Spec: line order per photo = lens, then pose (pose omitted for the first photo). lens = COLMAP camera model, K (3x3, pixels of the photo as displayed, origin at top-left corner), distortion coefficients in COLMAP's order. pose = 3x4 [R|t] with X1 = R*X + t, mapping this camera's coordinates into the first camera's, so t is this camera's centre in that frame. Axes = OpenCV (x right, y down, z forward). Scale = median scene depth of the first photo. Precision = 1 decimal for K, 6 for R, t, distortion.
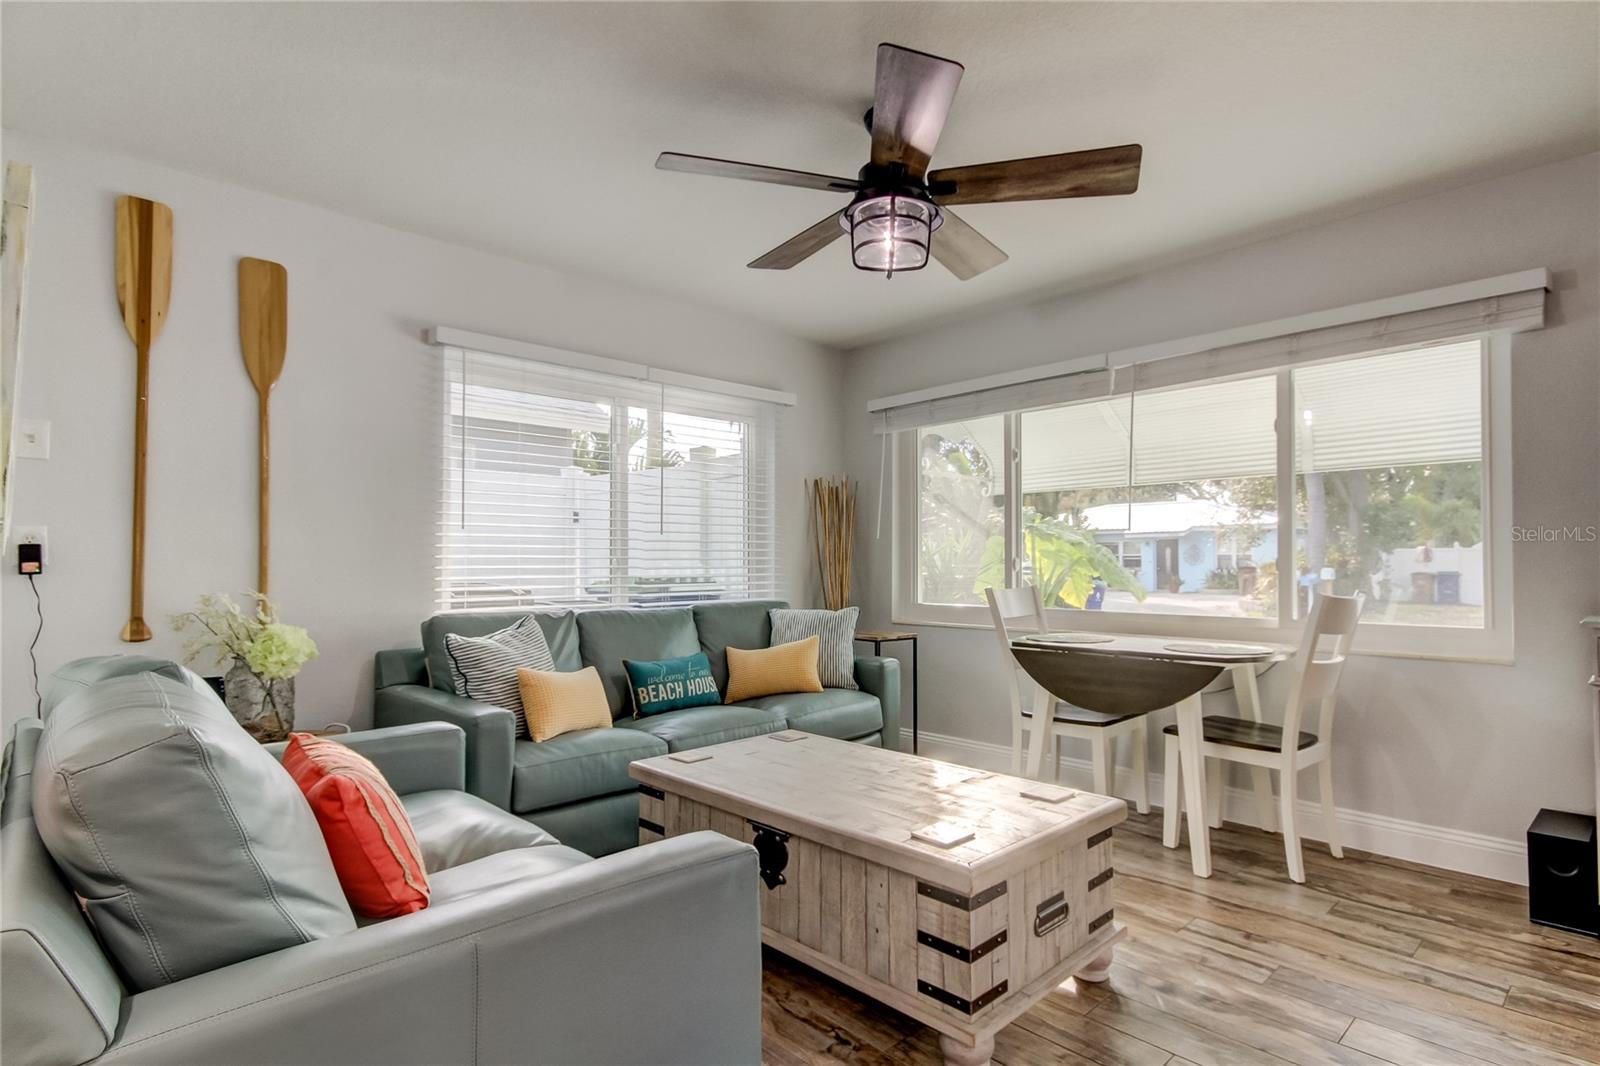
lens RADIAL K [[816.9, 0, 814.7], [0, 816.9, 559.6], [0, 0, 1]] dist [-0.003617, -0.000021]
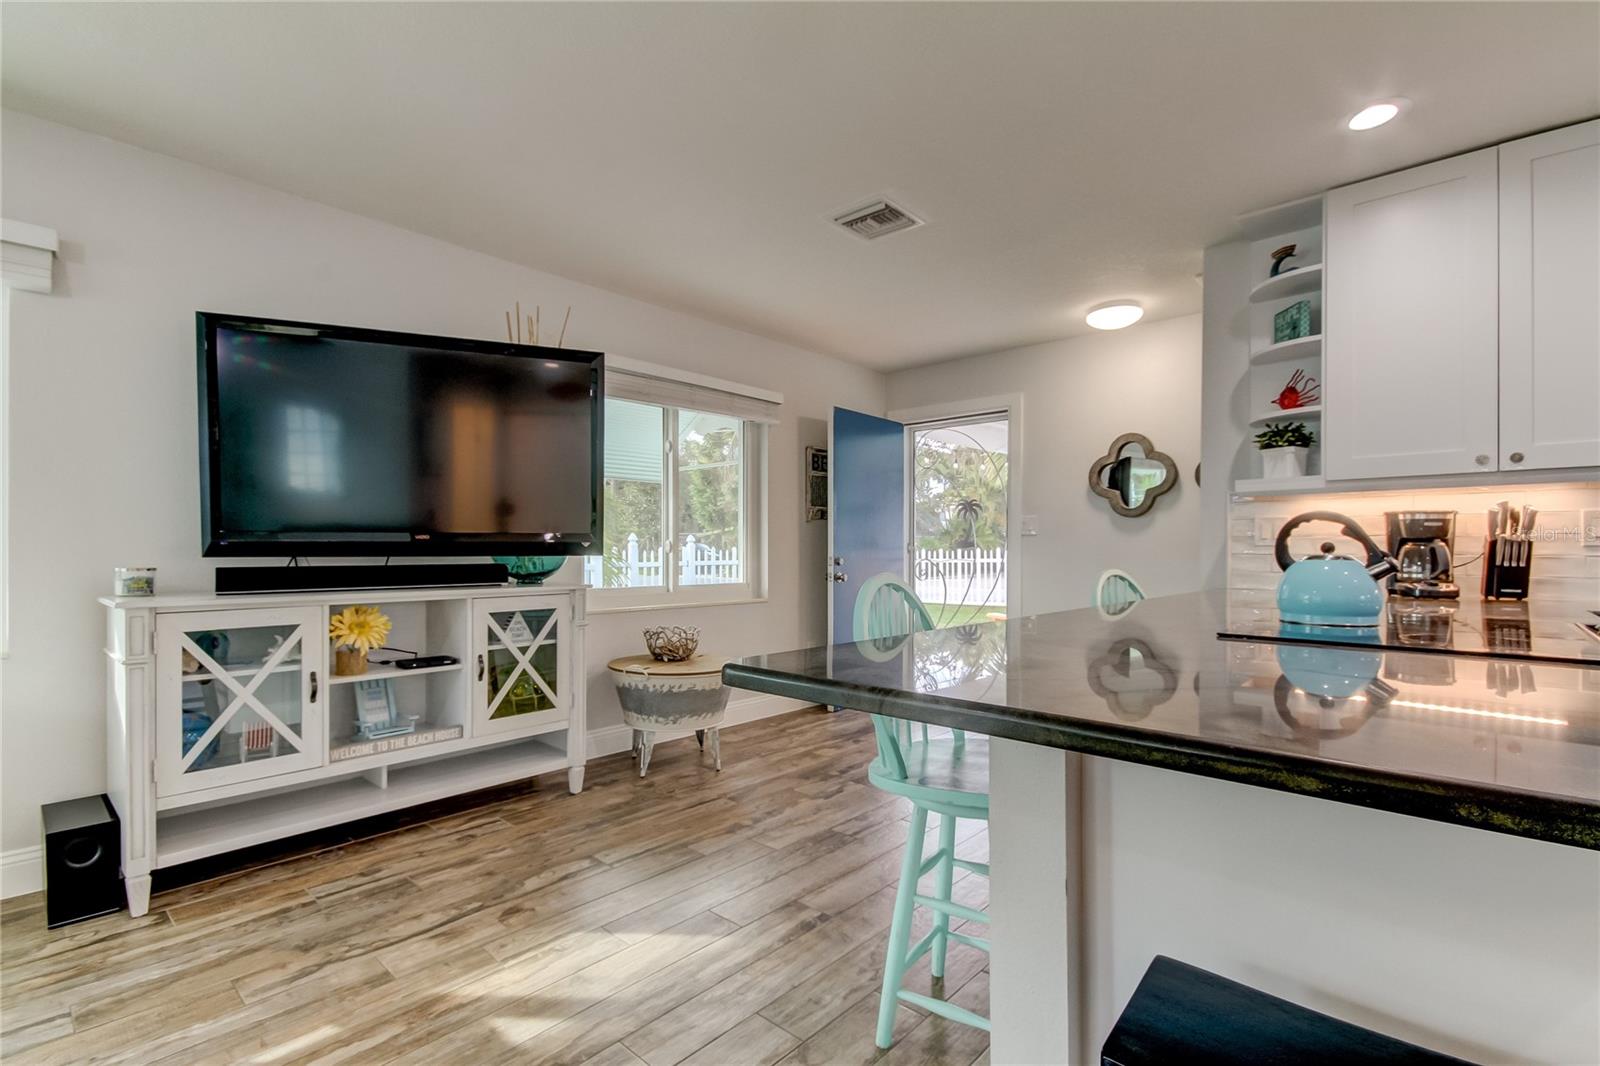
lens RADIAL K [[743.5, 0, 799.9], [0, 743.5, 547.4], [0, 0, 1]] dist [0.016261, -0.000823]
pose [[-0.074551, 0.002893, 0.997213, -0.032401], [-0.009444, 0.999949, -0.003607, 0.002990], [-0.997172, -0.009687, -0.074520, 0.153304]]
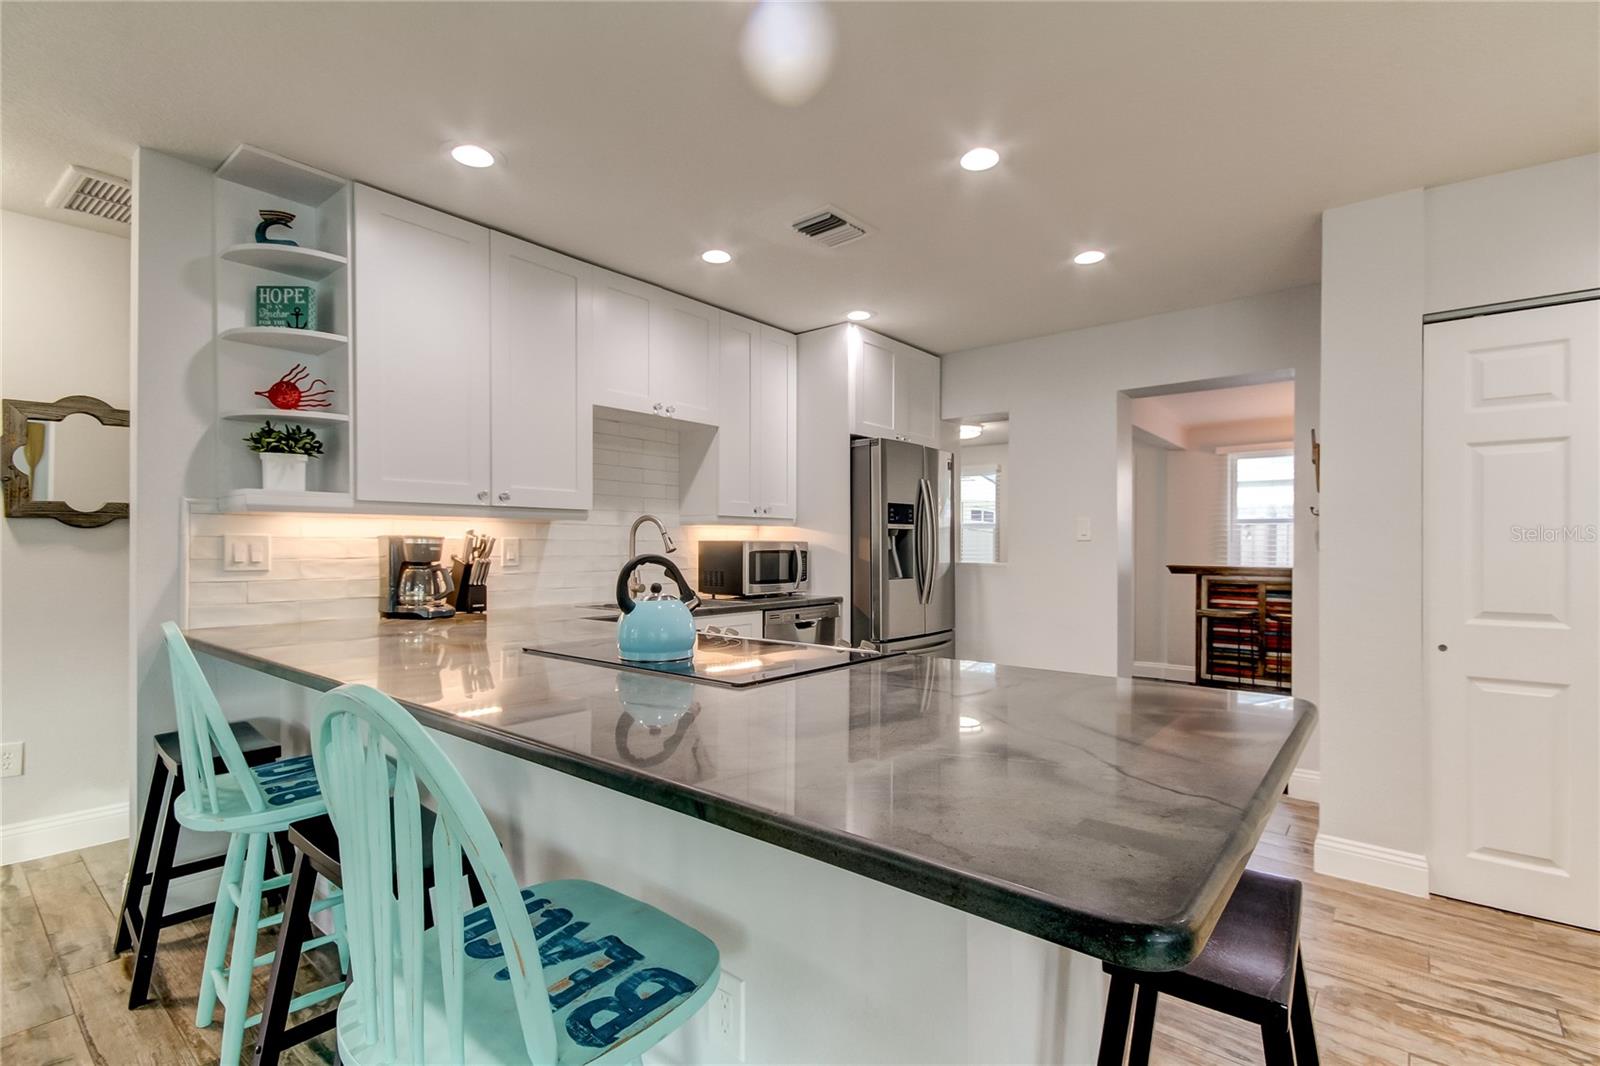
lens RADIAL K [[736.5, 0, 810.8], [0, 736.5, 545.2], [0, 0, 1]] dist [0.014186, -0.000984]
pose [[-0.991790, -0.002671, -0.127853, 0.375139], [-0.001480, 0.999955, -0.009416, -0.026602], [0.127872, -0.009150, -0.991748, 0.301848]]
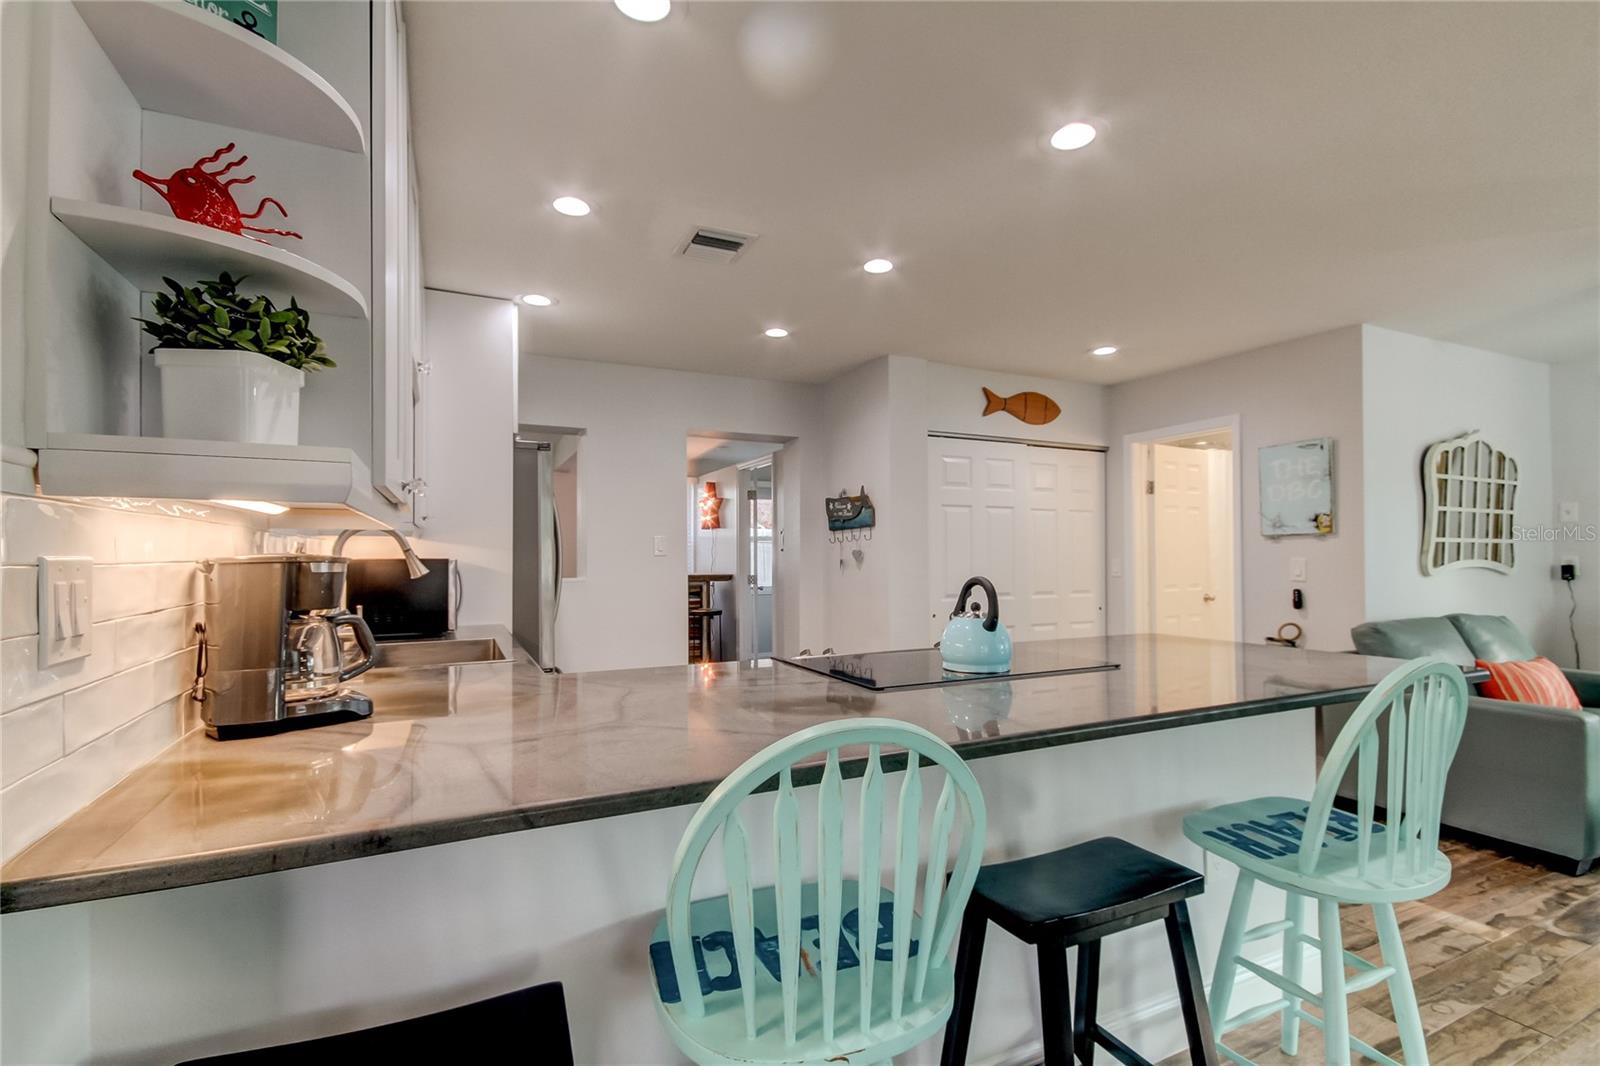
lens RADIAL K [[736.5, 0, 810.8], [0, 736.5, 545.2], [0, 0, 1]] dist [0.014186, -0.000984]
pose [[-0.291902, -0.013749, -0.956350, 0.992220], [0.010059, 0.999797, -0.017444, -0.040606], [0.956395, -0.014712, -0.291704, -0.170063]]
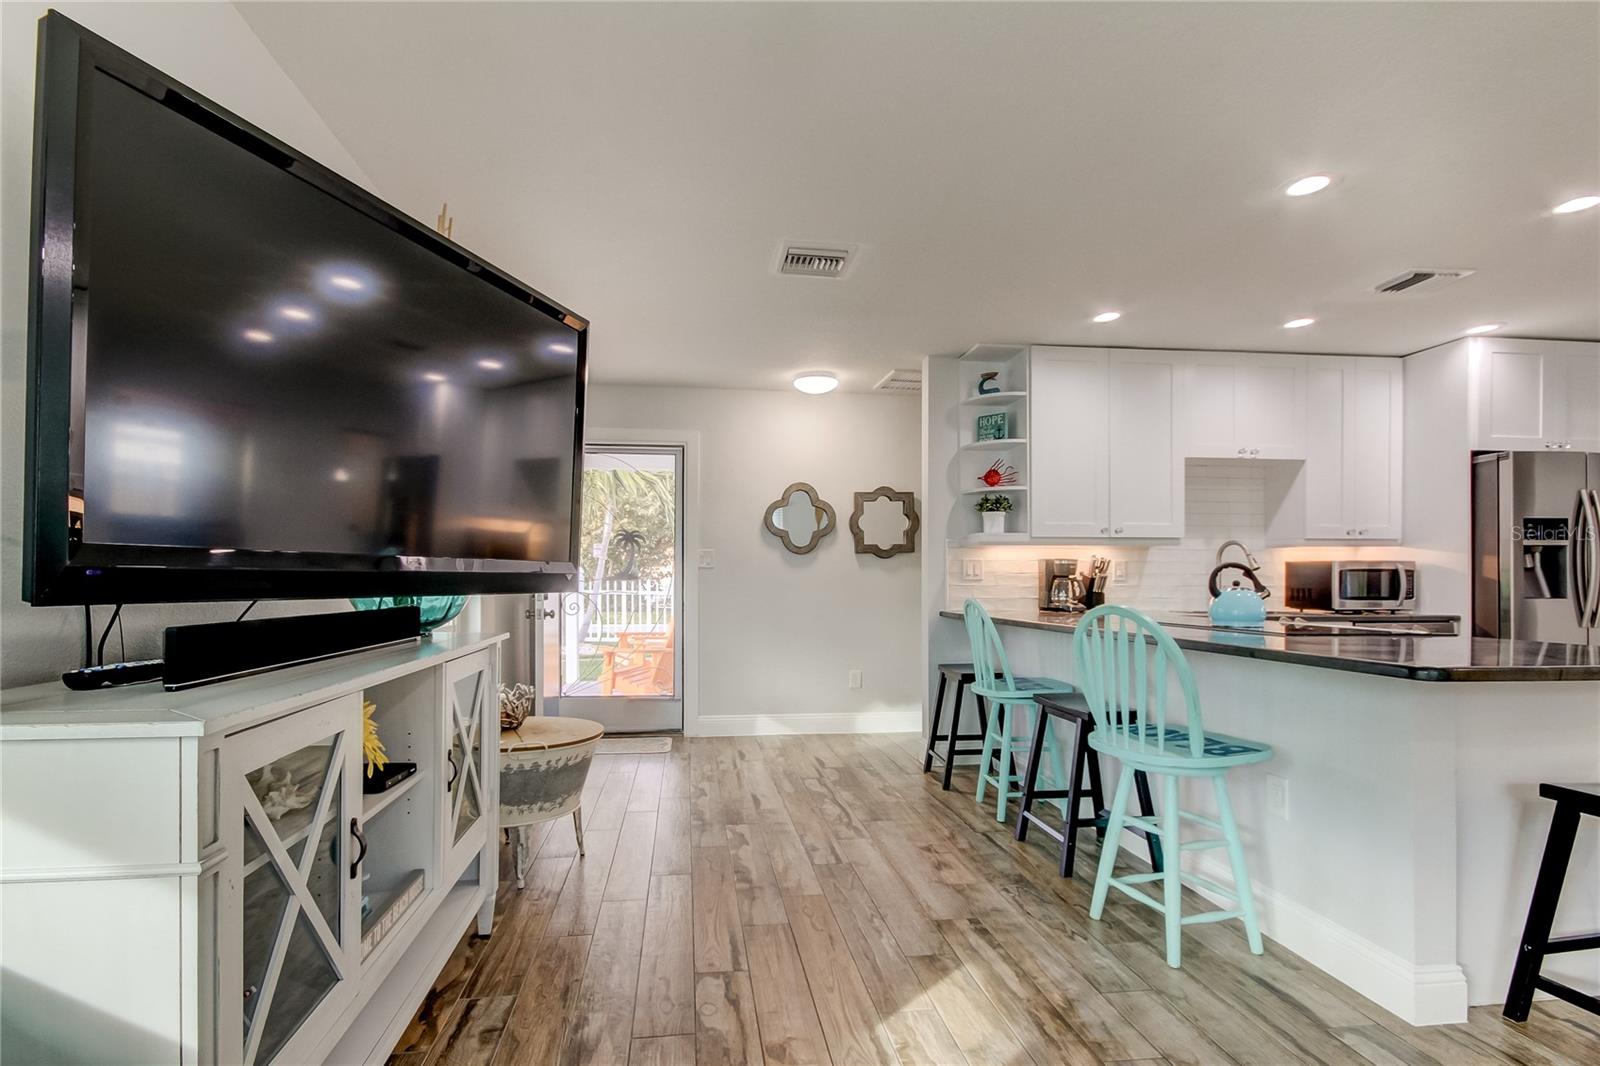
lens RADIAL K [[758.3, 0, 776.9], [0, 758.3, 581.5], [0, 0, 1]] dist [0.016250, -0.000423]
pose [[-0.805866, -0.002426, 0.592093, 0.326197], [-0.006610, 0.999966, -0.004900, 0.004064], [-0.592061, -0.007862, -0.805855, 0.760576]]
